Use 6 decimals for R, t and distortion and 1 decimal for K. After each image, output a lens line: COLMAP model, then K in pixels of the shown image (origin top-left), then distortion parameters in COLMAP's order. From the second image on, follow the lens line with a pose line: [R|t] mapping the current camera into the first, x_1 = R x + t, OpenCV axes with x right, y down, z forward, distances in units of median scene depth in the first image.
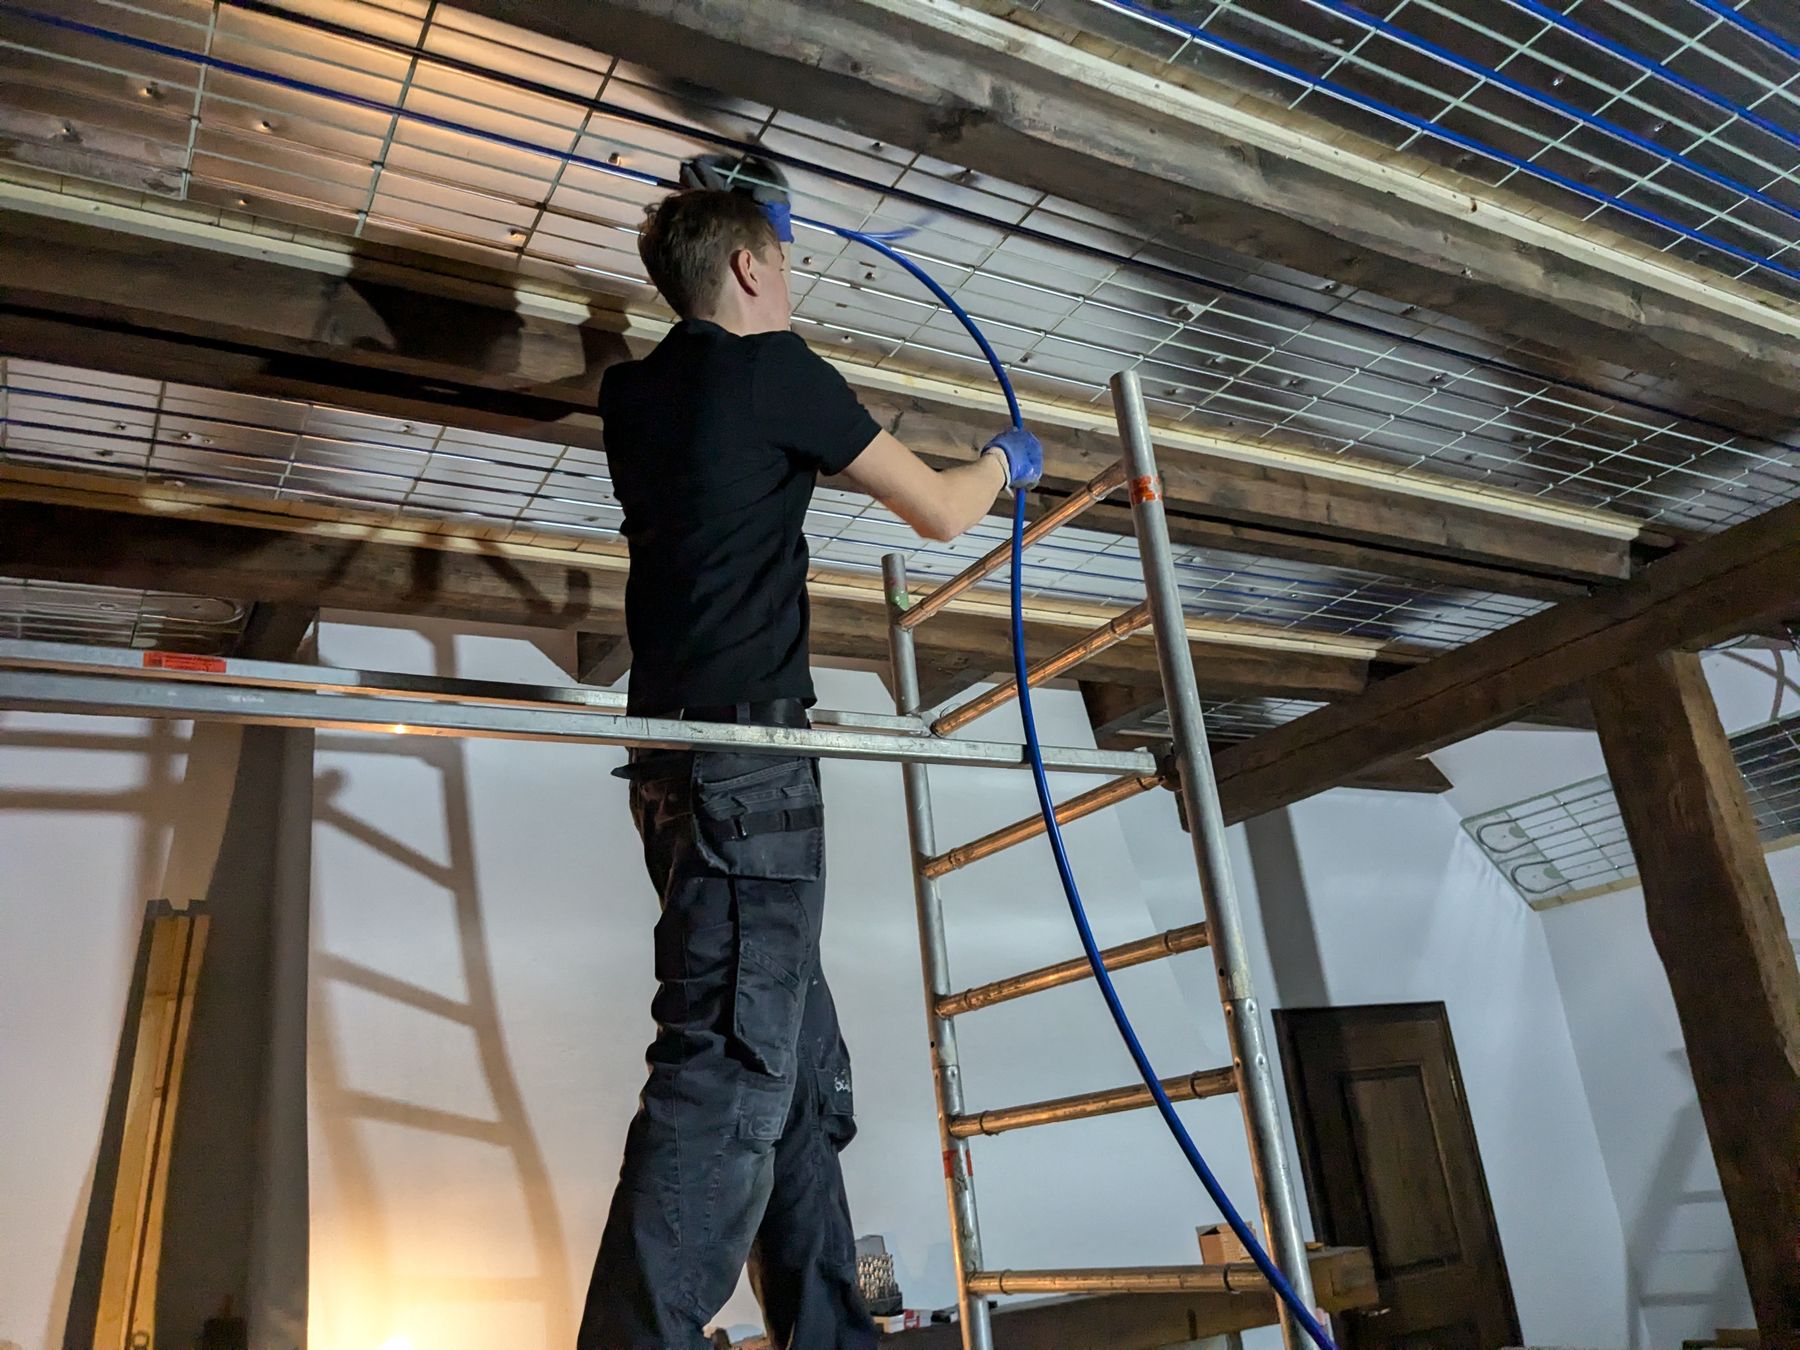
lens RADIAL K [[1425.8, 0, 901.8], [0, 1425.8, 628.3], [0, 0, 1]] dist [0.043989, -0.075141]
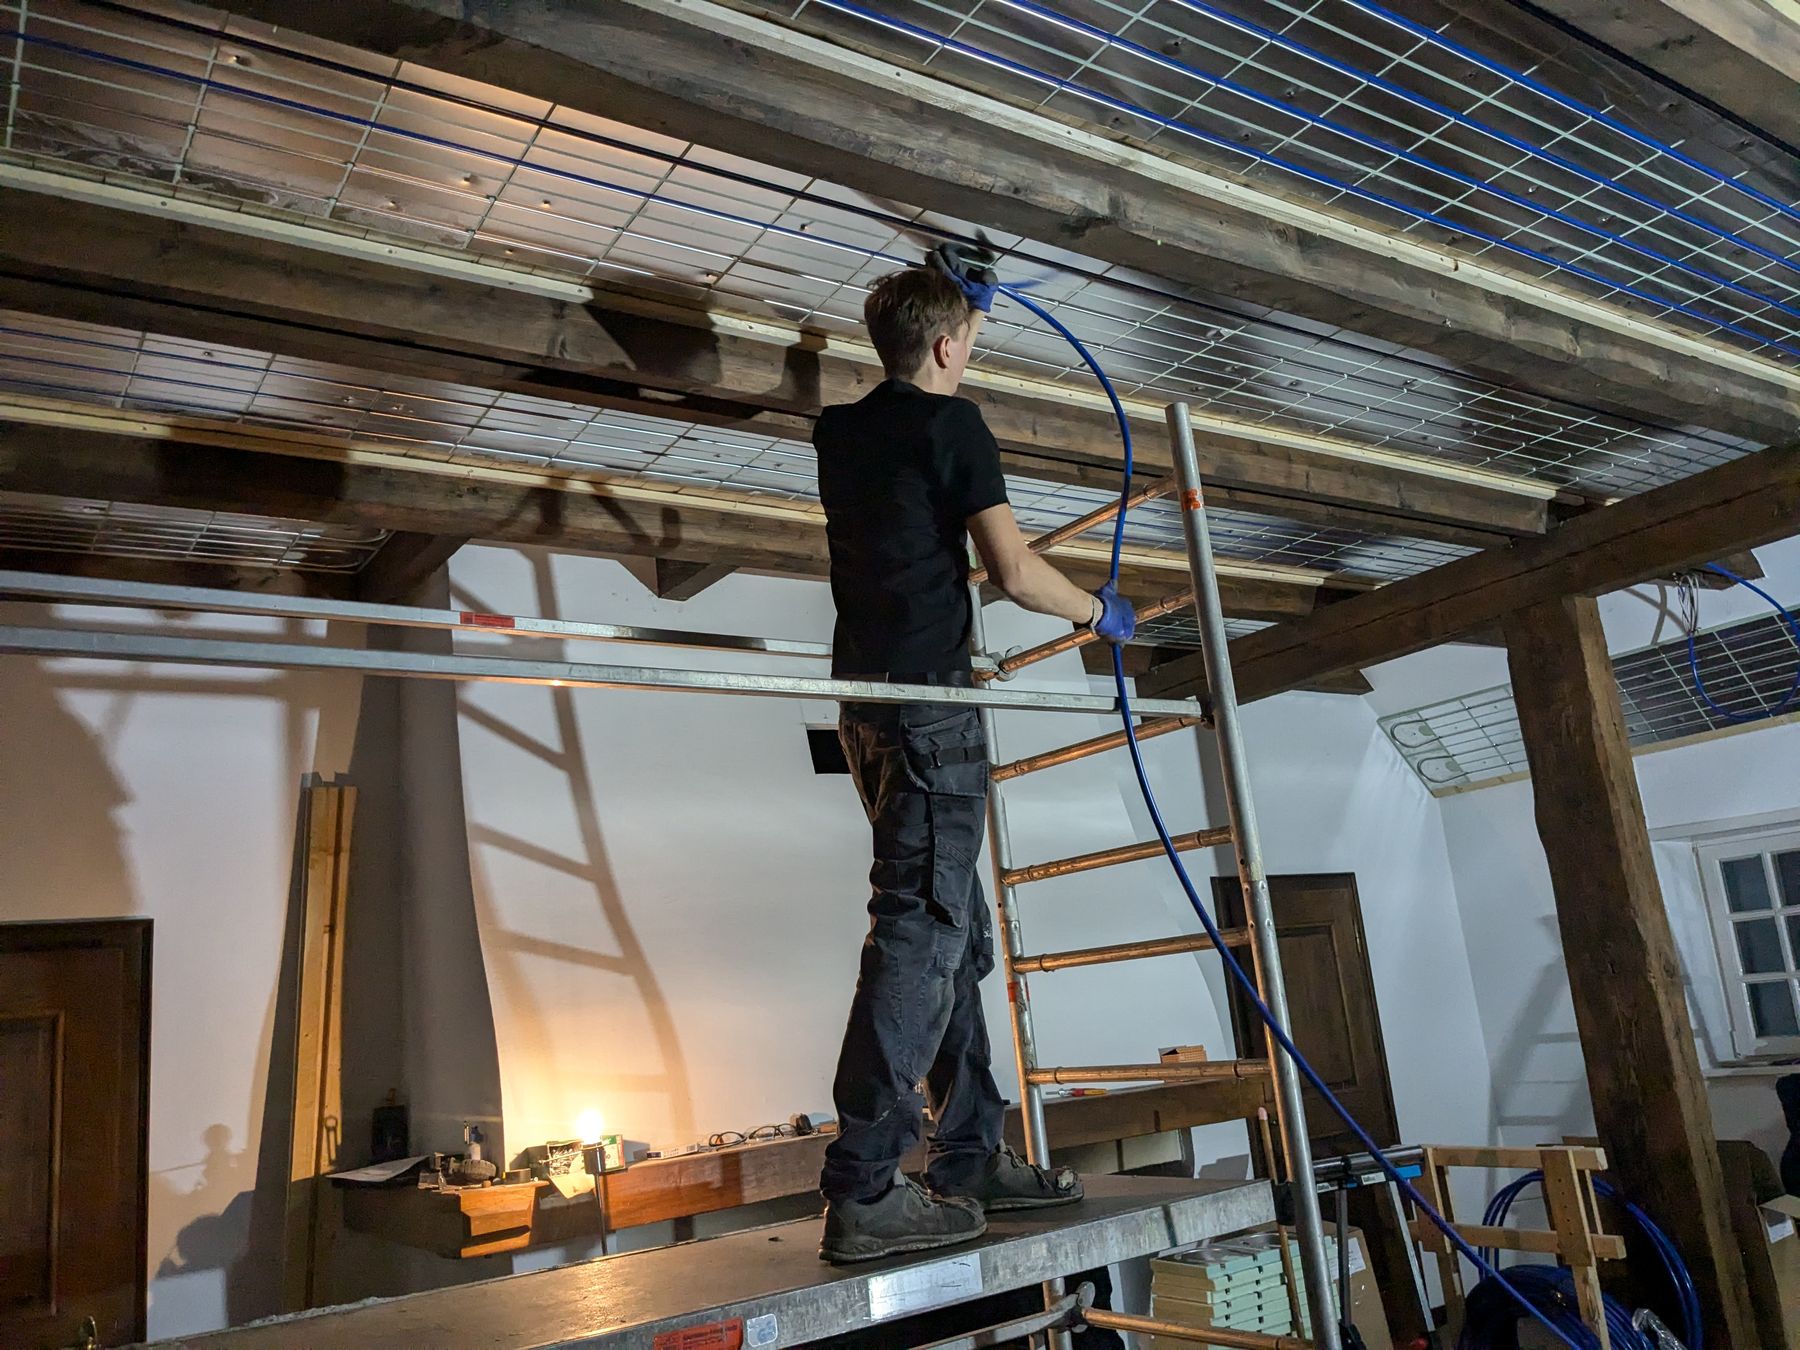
lens RADIAL K [[1425.8, 0, 858.4], [0, 1425.8, 666.1], [0, 0, 1]] dist [0.043989, -0.075141]
pose [[0.998966, 0.024690, 0.038173, -0.154697], [-0.029184, 0.992096, 0.122043, -0.079352], [-0.034858, -0.123031, 0.991790, -0.257675]]
